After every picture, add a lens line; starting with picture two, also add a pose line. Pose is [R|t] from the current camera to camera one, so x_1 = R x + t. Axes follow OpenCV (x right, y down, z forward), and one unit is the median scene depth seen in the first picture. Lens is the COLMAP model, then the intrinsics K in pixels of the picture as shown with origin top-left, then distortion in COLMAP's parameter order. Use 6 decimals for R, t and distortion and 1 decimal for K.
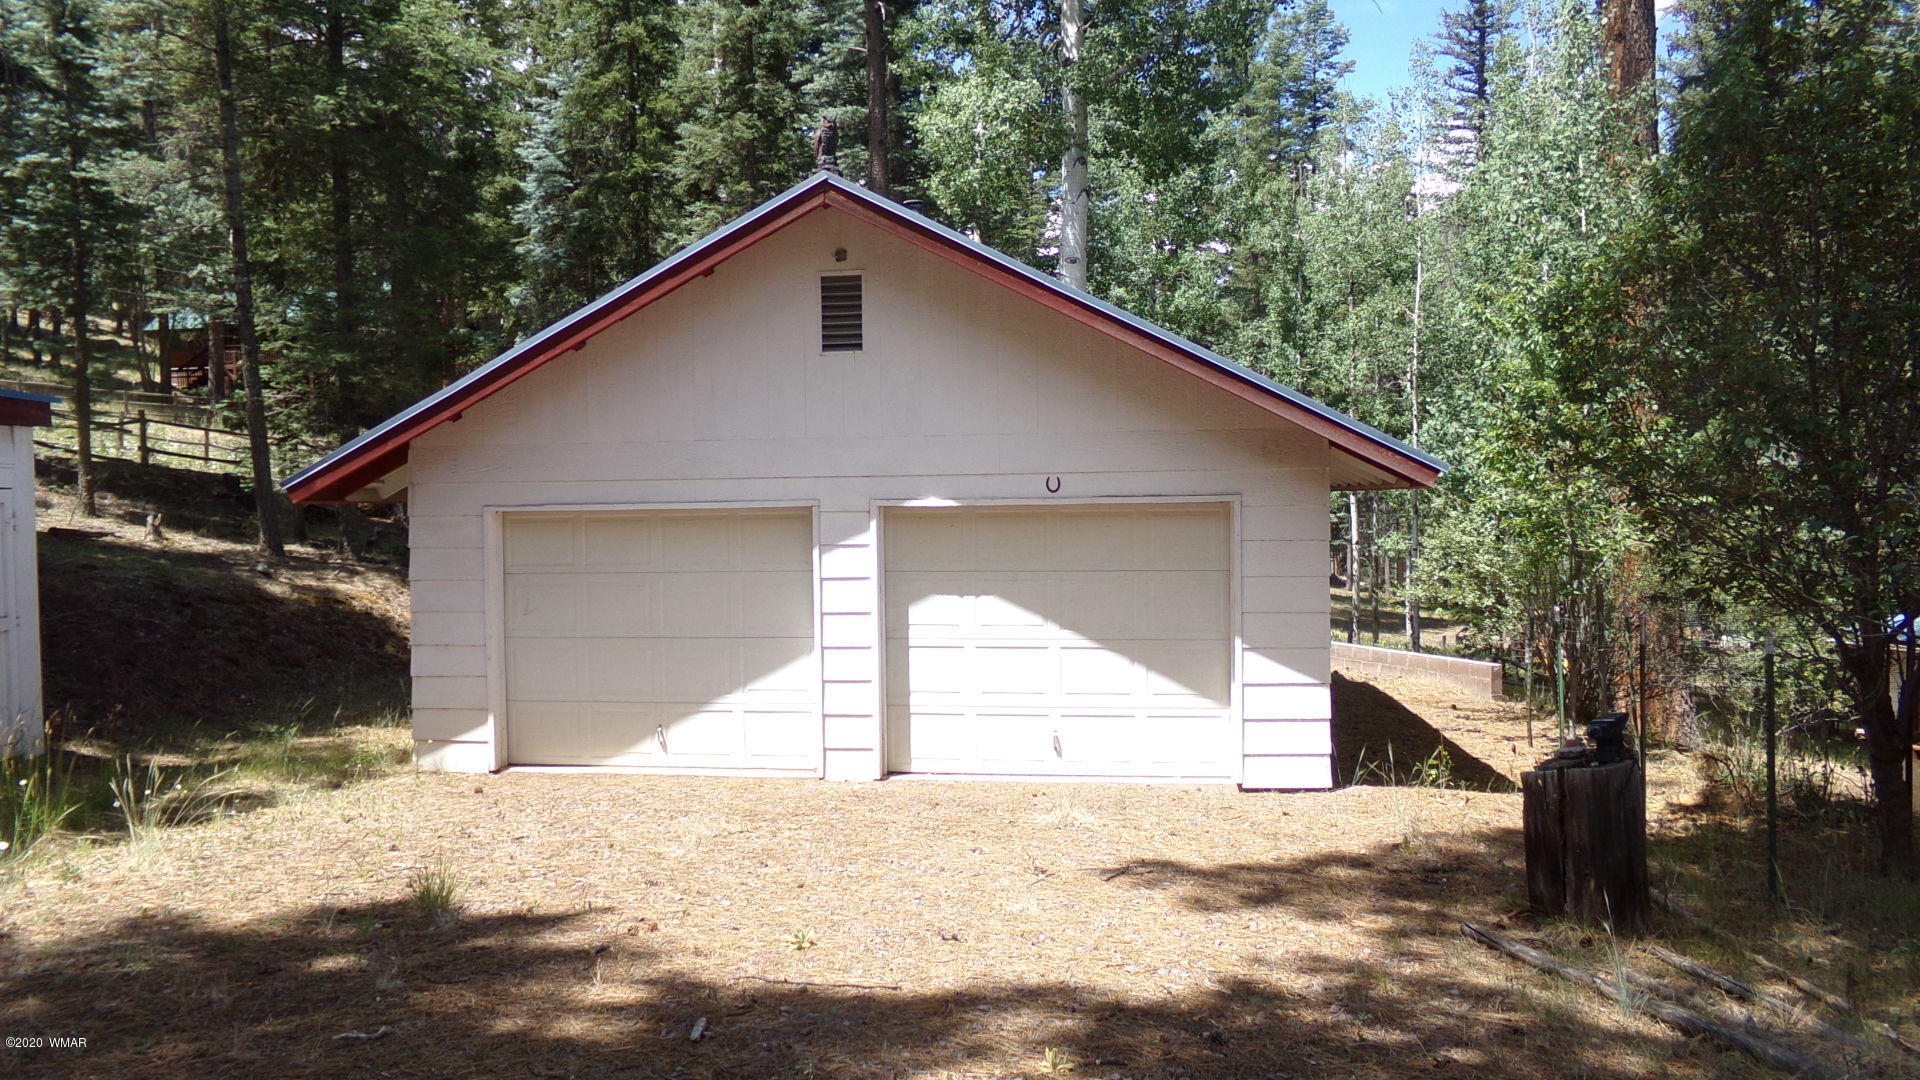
lens RADIAL K [[1356.6, 0, 963.4], [0, 1356.6, 545.3], [0, 0, 1]] dist [0.034146, 0.002823]
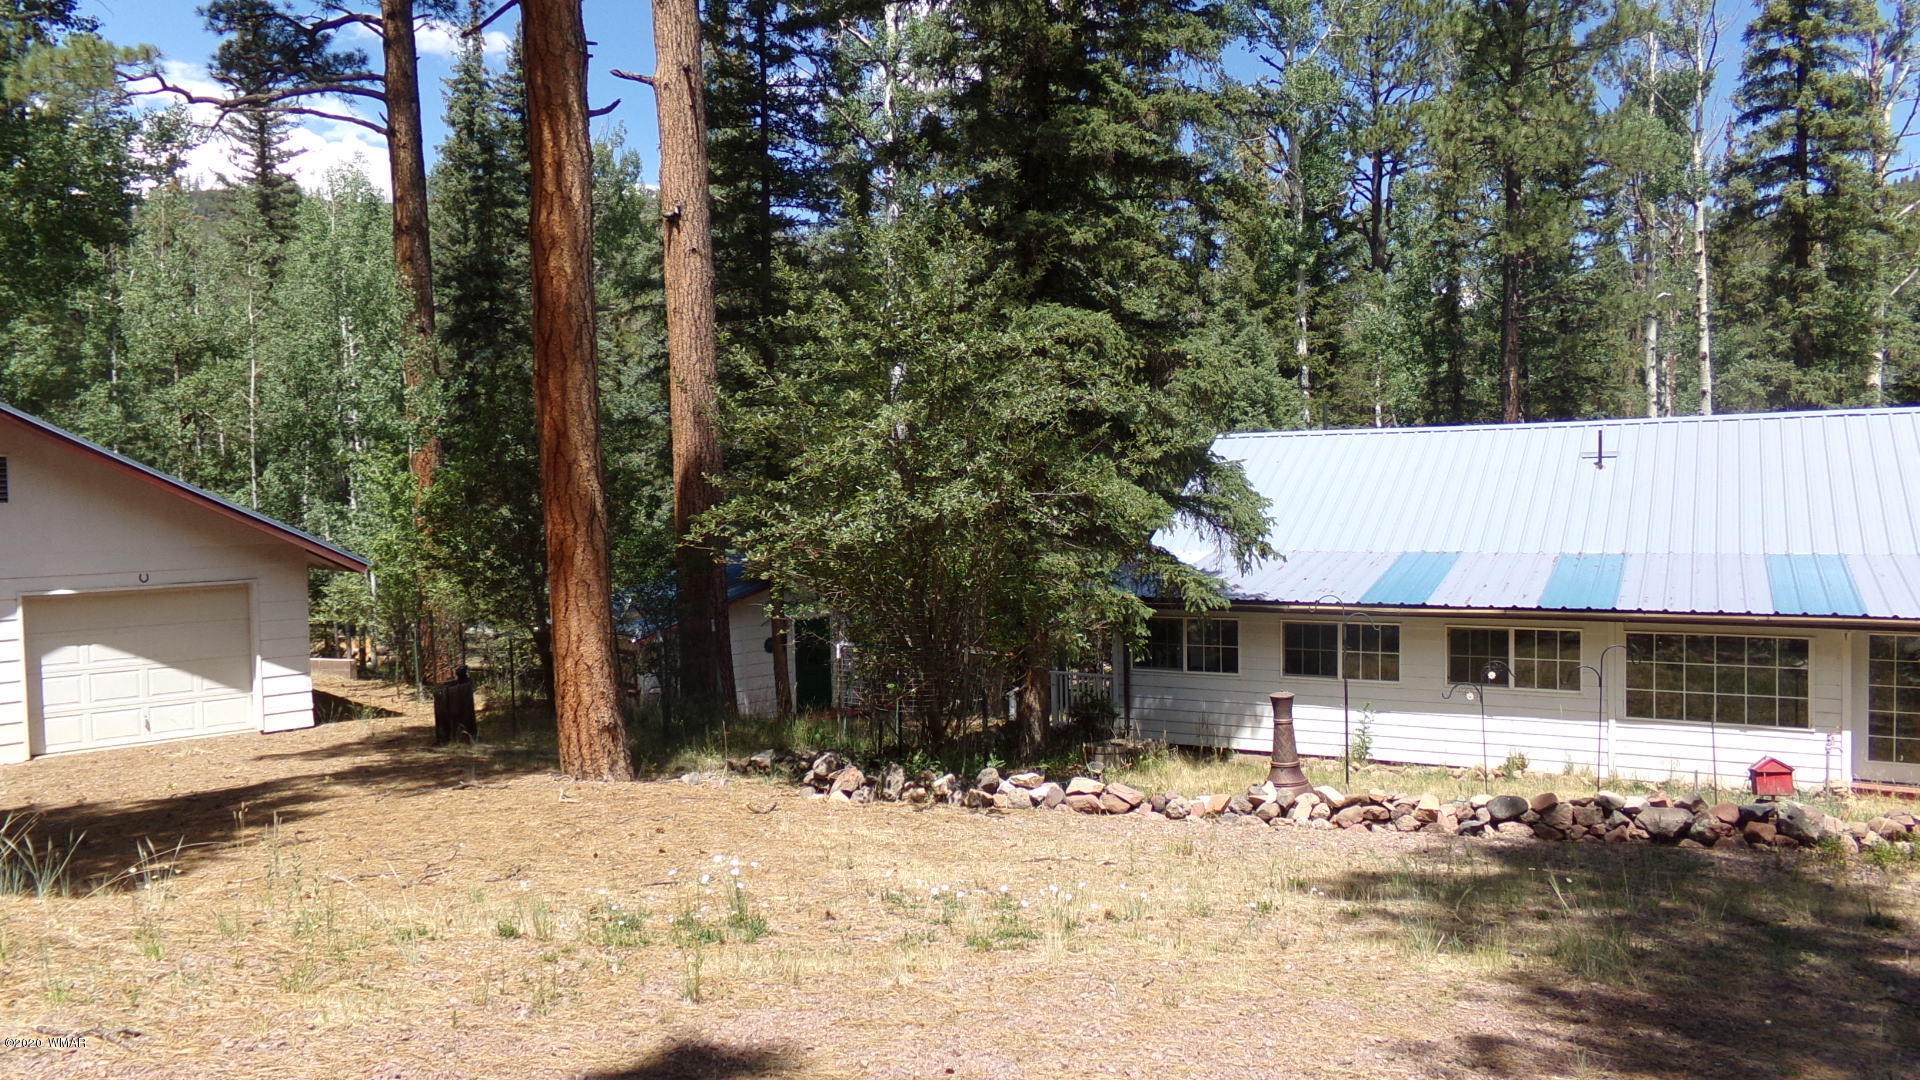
lens RADIAL K [[1362.6, 0, 941.8], [0, 1362.6, 532.6], [0, 0, 1]] dist [-0.094970, 0.157708]
pose [[0.657580, -0.020690, 0.753100, -0.462111], [0.028427, 0.999592, 0.002641, -0.064299], [-0.752848, 0.019672, 0.657901, -0.763461]]
